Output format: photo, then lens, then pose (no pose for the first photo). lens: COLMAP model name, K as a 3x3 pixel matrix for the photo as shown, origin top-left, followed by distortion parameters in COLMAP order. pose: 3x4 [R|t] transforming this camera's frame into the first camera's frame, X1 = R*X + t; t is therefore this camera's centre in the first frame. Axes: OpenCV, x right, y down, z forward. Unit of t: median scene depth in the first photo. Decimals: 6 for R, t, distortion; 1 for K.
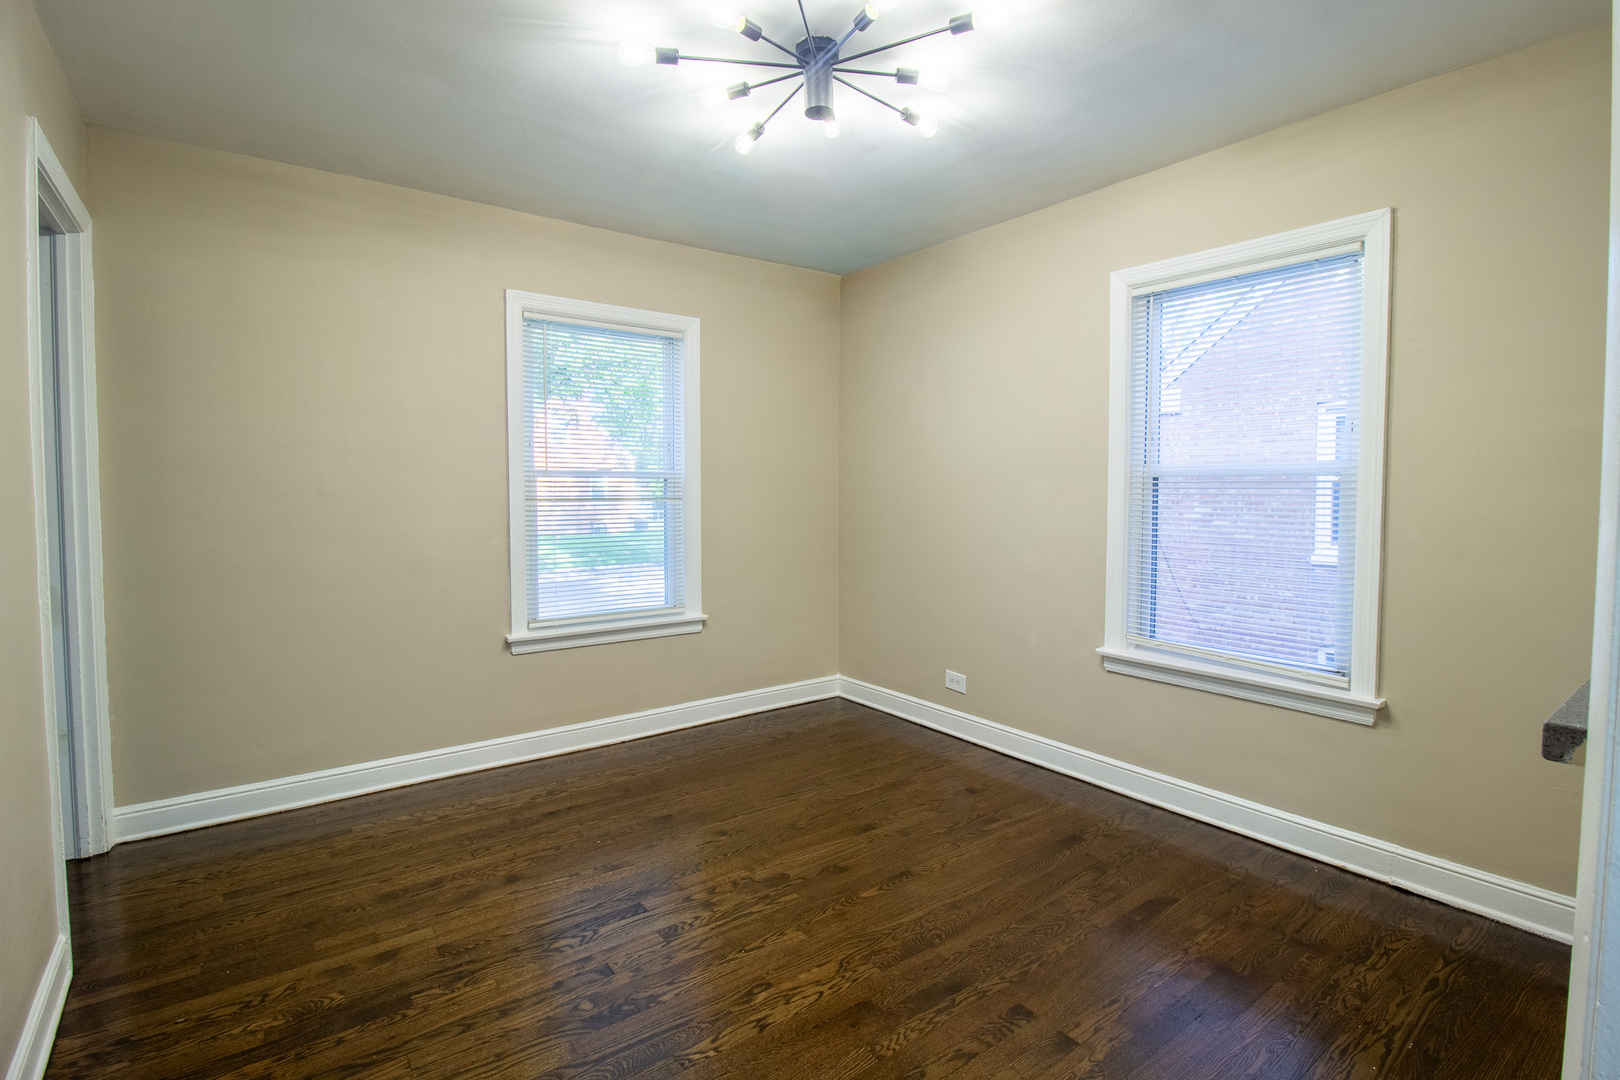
lens RADIAL K [[772.0, 0, 811.2], [0, 772.0, 523.0], [0, 0, 1]] dist [-0.020068, -0.000426]
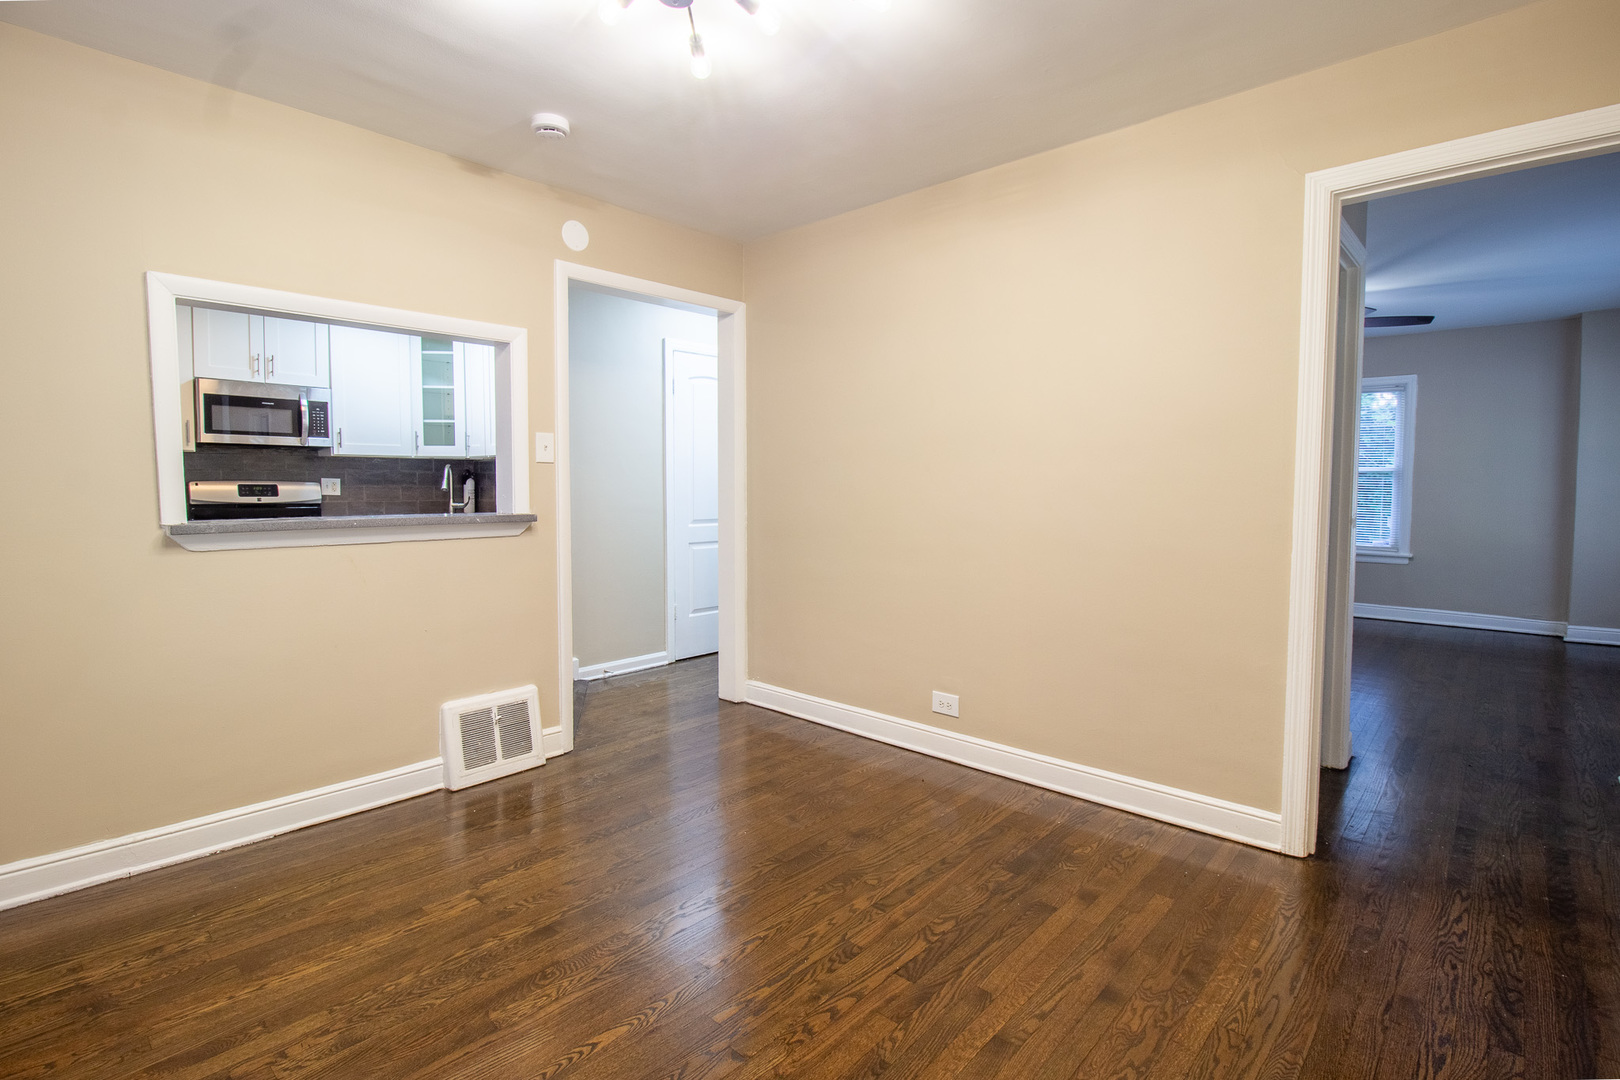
lens RADIAL K [[772.0, 0, 811.2], [0, 772.0, 523.0], [0, 0, 1]] dist [-0.020068, -0.000426]
pose [[-0.983110, 0.006994, -0.182883, 0.023339], [-0.010495, 0.995471, 0.094490, -0.056264], [0.182715, 0.094813, -0.978583, 1.815541]]
